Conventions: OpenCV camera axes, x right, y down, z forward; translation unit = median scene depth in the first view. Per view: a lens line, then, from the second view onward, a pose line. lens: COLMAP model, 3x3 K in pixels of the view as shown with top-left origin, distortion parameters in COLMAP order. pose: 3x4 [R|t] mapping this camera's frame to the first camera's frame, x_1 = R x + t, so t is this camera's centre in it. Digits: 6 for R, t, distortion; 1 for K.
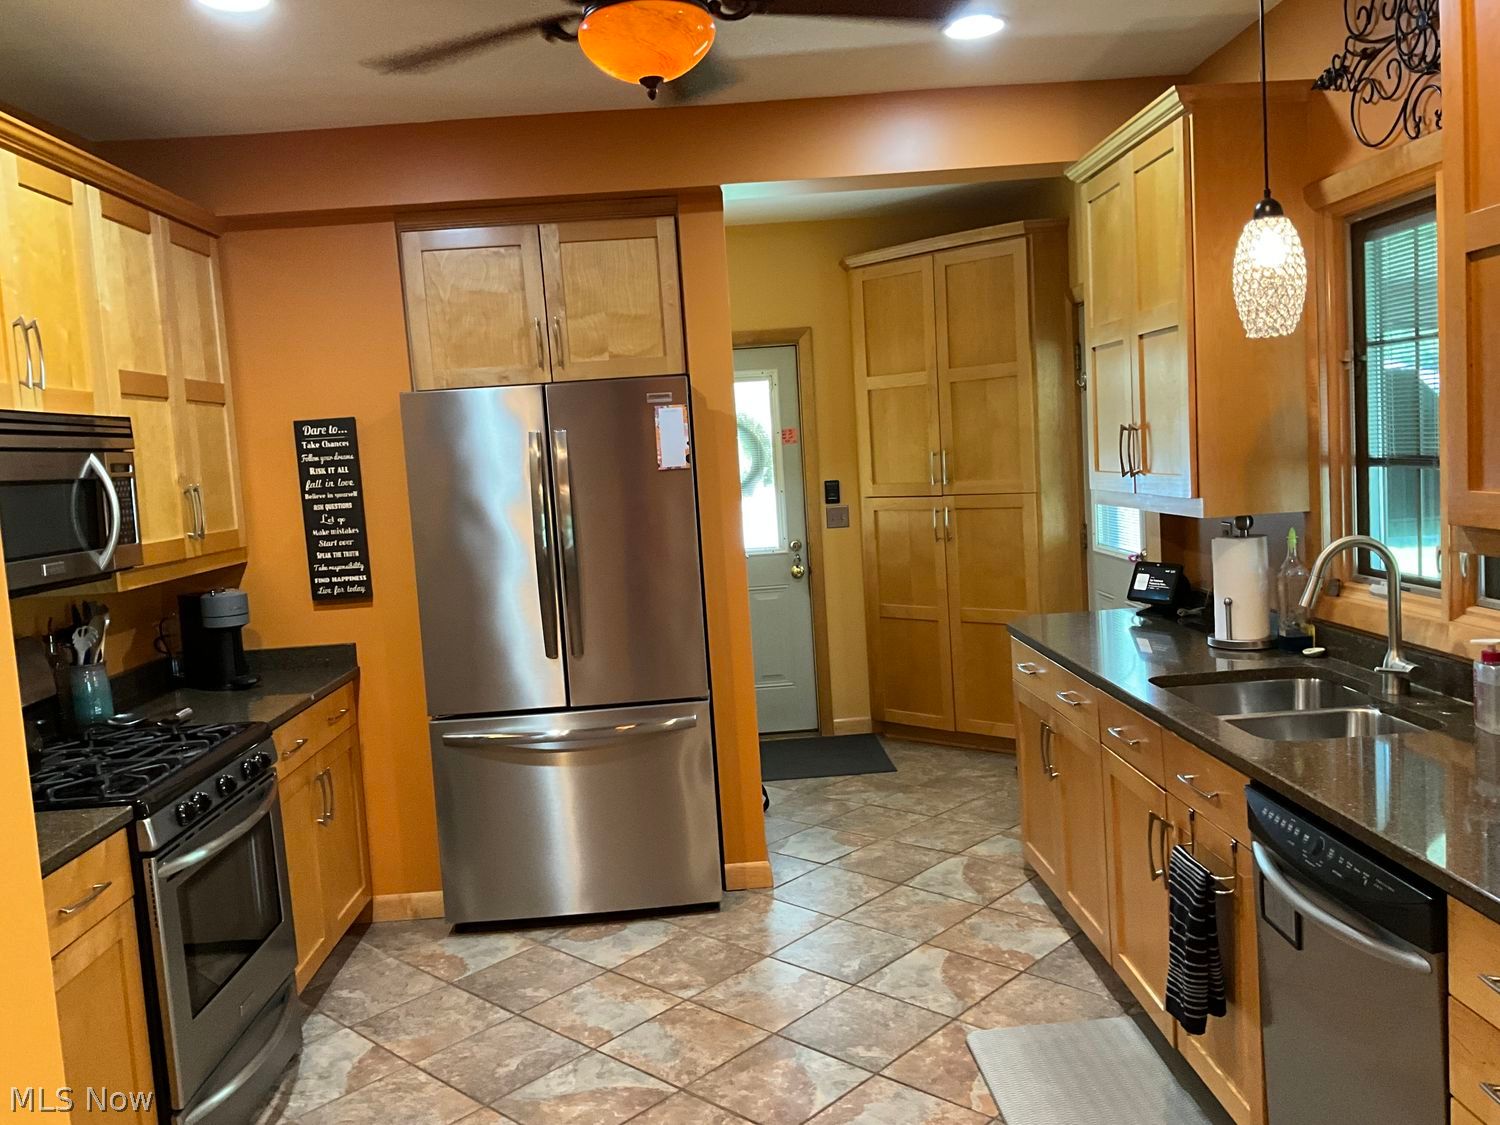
lens RADIAL K [[1231.8, 0, 743.4], [0, 1231.8, 558.2], [0, 0, 1]] dist [0.109566, -0.214896]
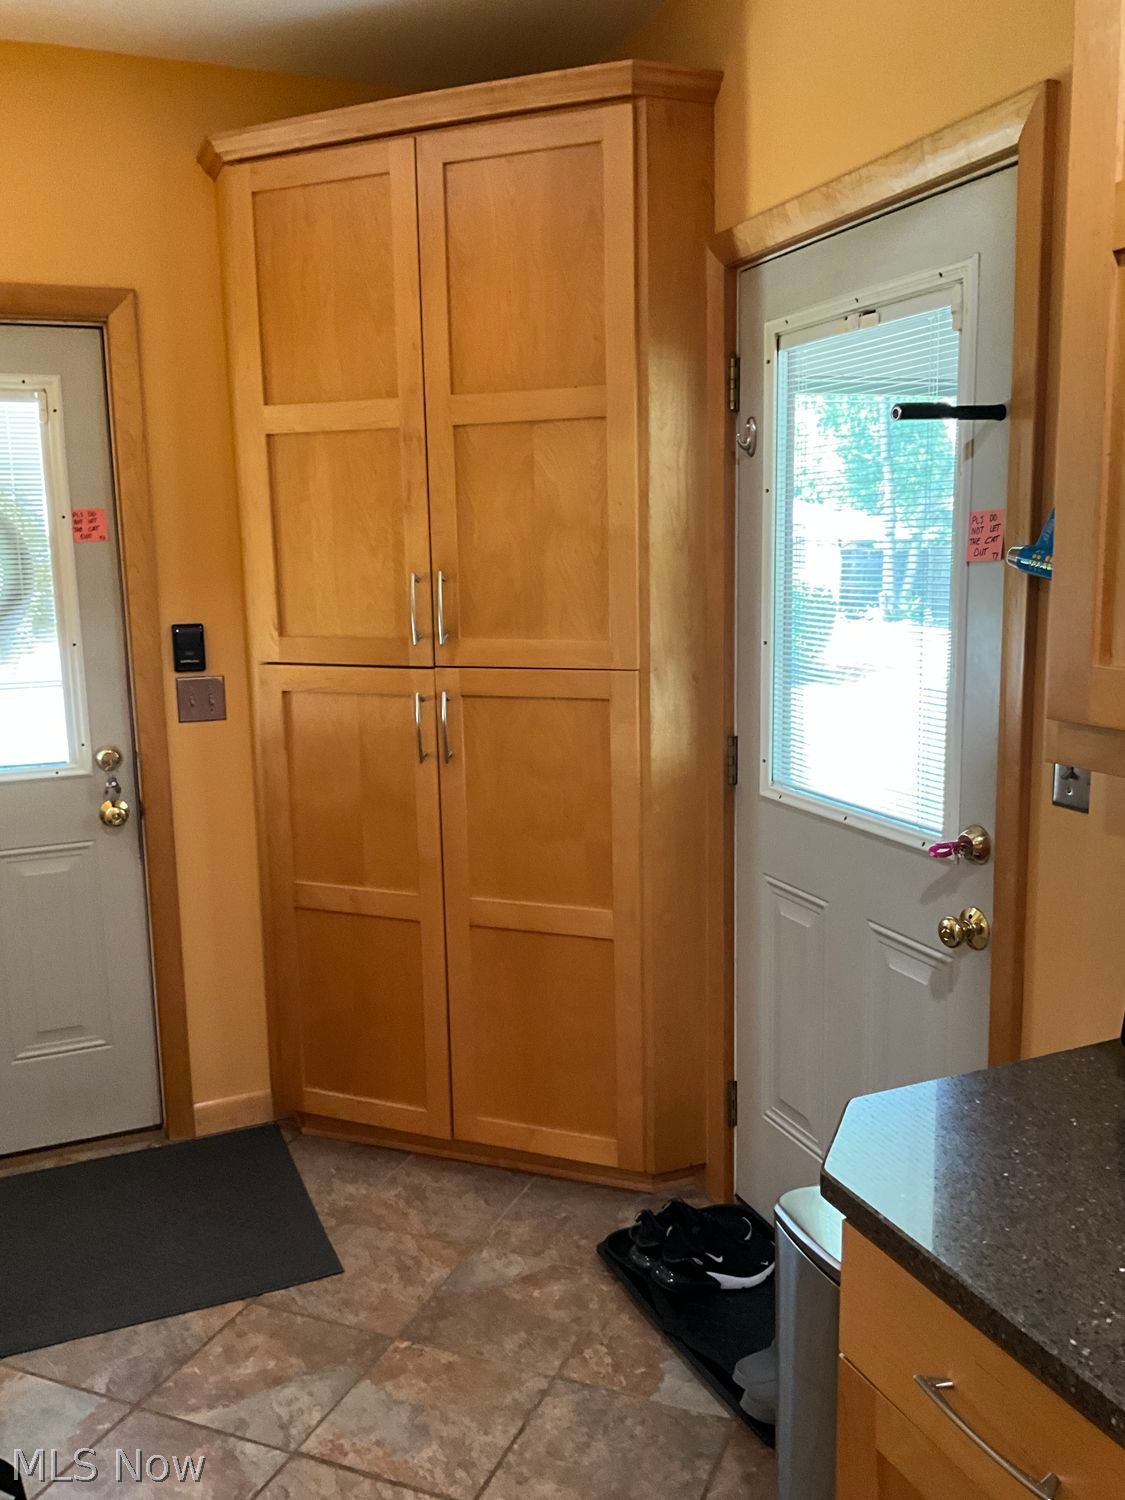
lens RADIAL K [[1231.8, 0, 566.1], [0, 1231.8, 742.9], [0, 0, 1]] dist [0.109566, -0.214896]
pose [[0.930346, -0.013266, 0.366442, 0.047374], [-0.006506, 0.998591, 0.052668, -0.066175], [-0.366624, -0.051384, 0.928949, 0.758242]]
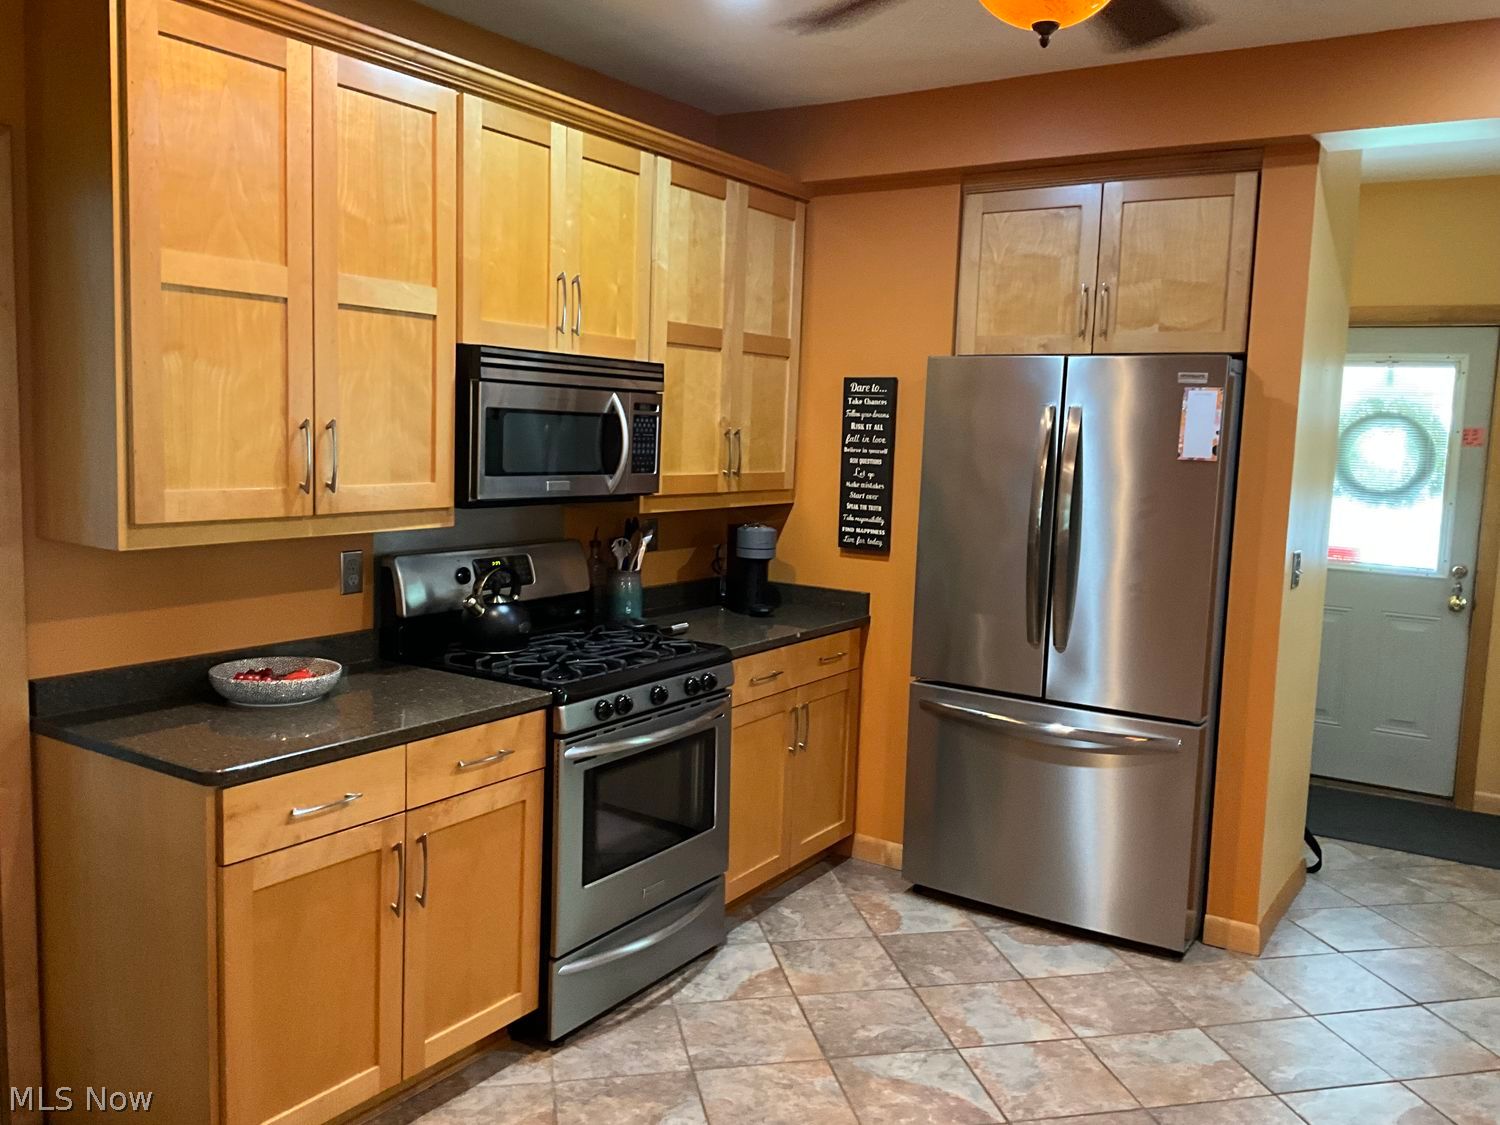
lens RADIAL K [[1231.8, 0, 743.4], [0, 1231.8, 558.2], [0, 0, 1]] dist [0.109566, -0.214896]
pose [[0.814557, 0.155318, -0.558904, 0.180135], [-0.137180, 0.987736, 0.074561, -0.024169], [0.563630, 0.015937, 0.825874, 0.082658]]
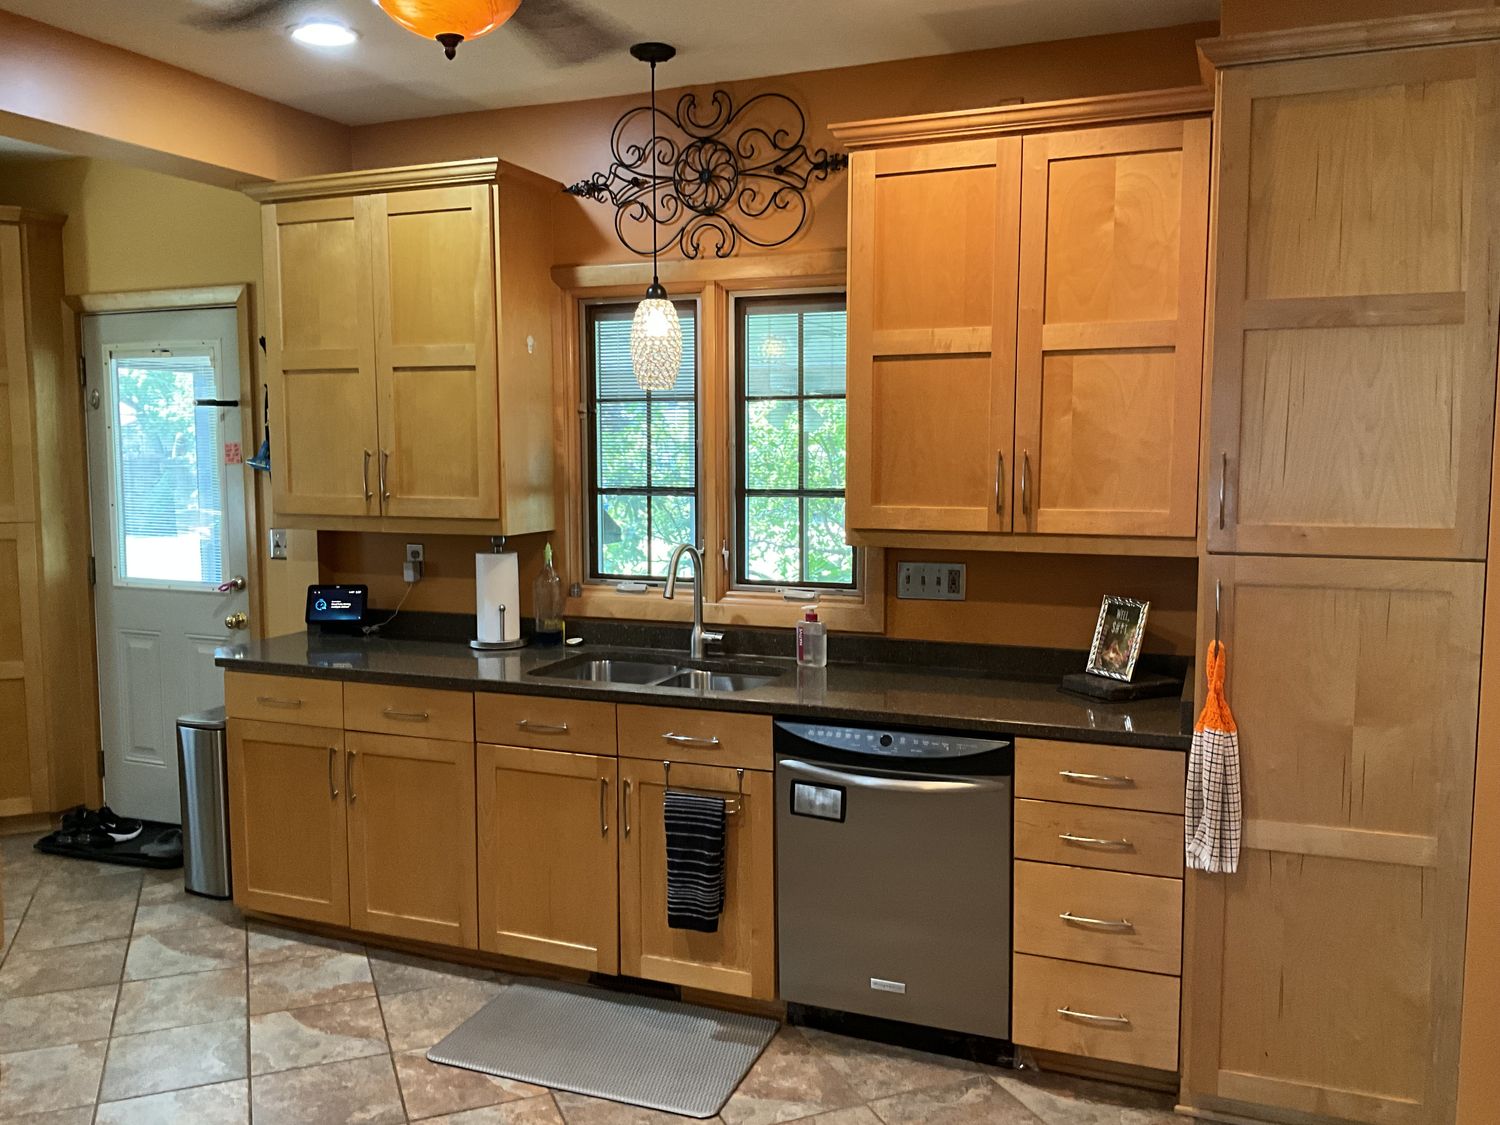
lens RADIAL K [[1231.8, 0, 743.4], [0, 1231.8, 558.2], [0, 0, 1]] dist [0.109566, -0.214896]
pose [[0.407093, -0.020883, 0.913148, -0.474655], [0.057669, 0.998332, -0.002878, 0.004006], [-0.911564, 0.053832, 0.407618, 0.266762]]
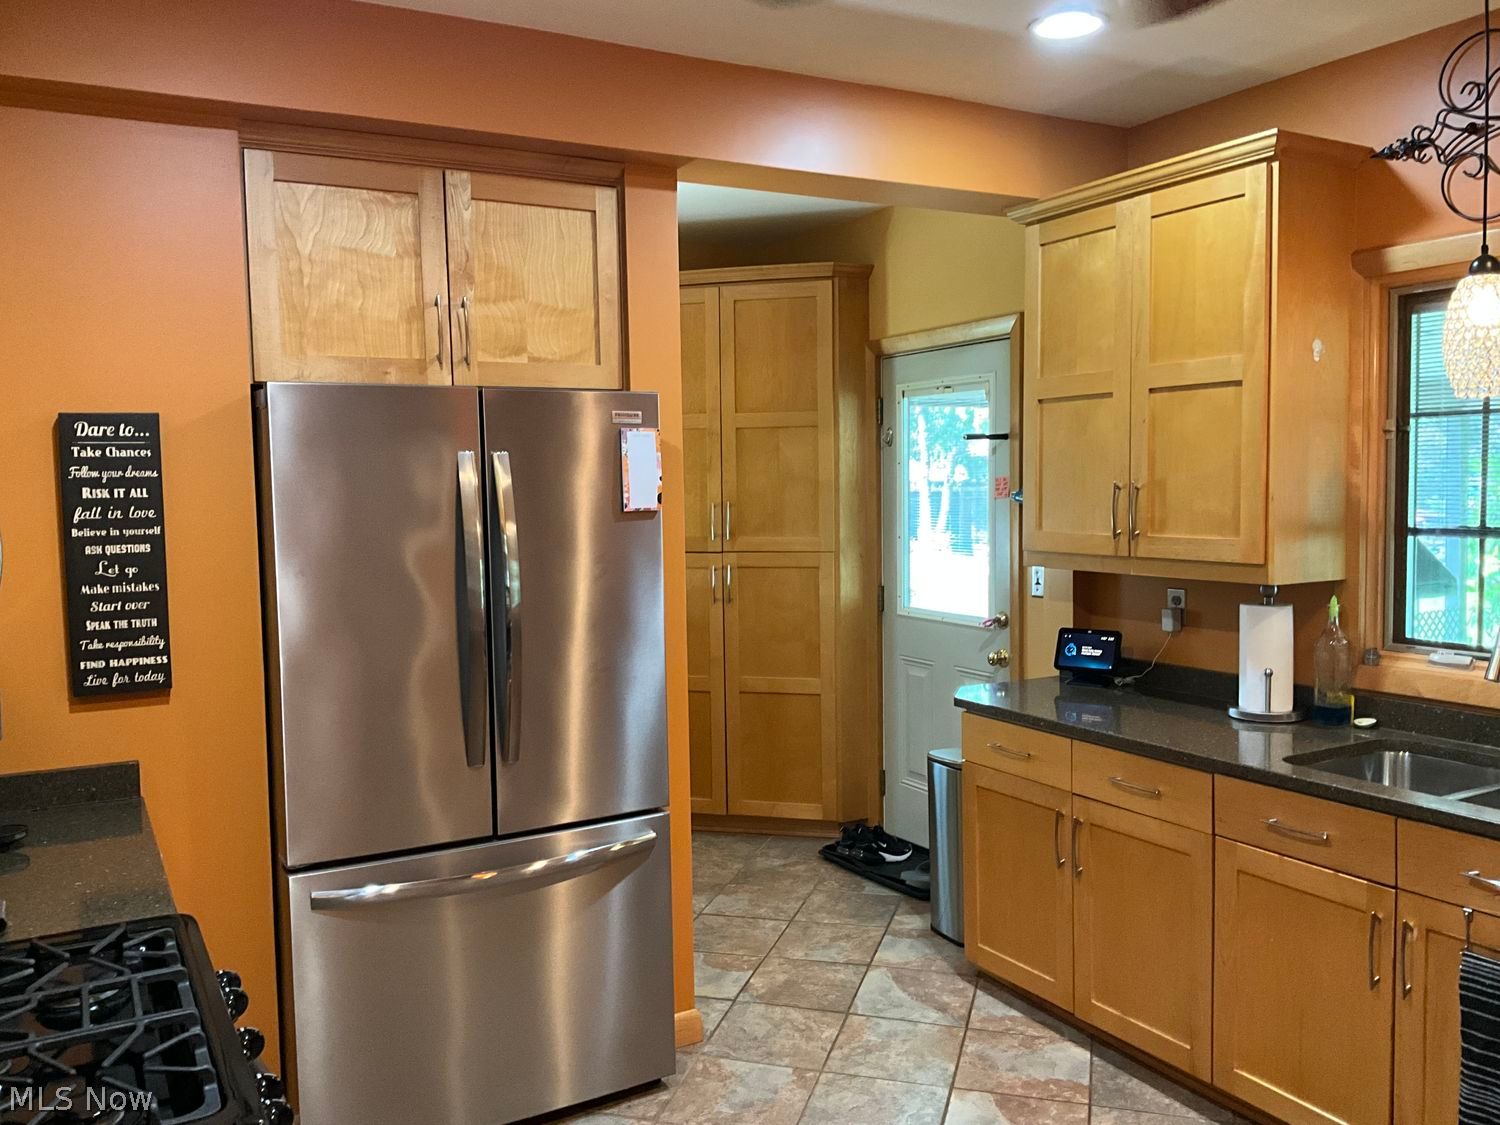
lens RADIAL K [[1231.8, 0, 743.4], [0, 1231.8, 558.2], [0, 0, 1]] dist [0.109566, -0.214896]
pose [[0.885437, 0.020978, 0.464285, -0.342728], [0.000171, 0.998966, -0.045463, -0.007586], [-0.464759, 0.040334, 0.884518, 0.279720]]
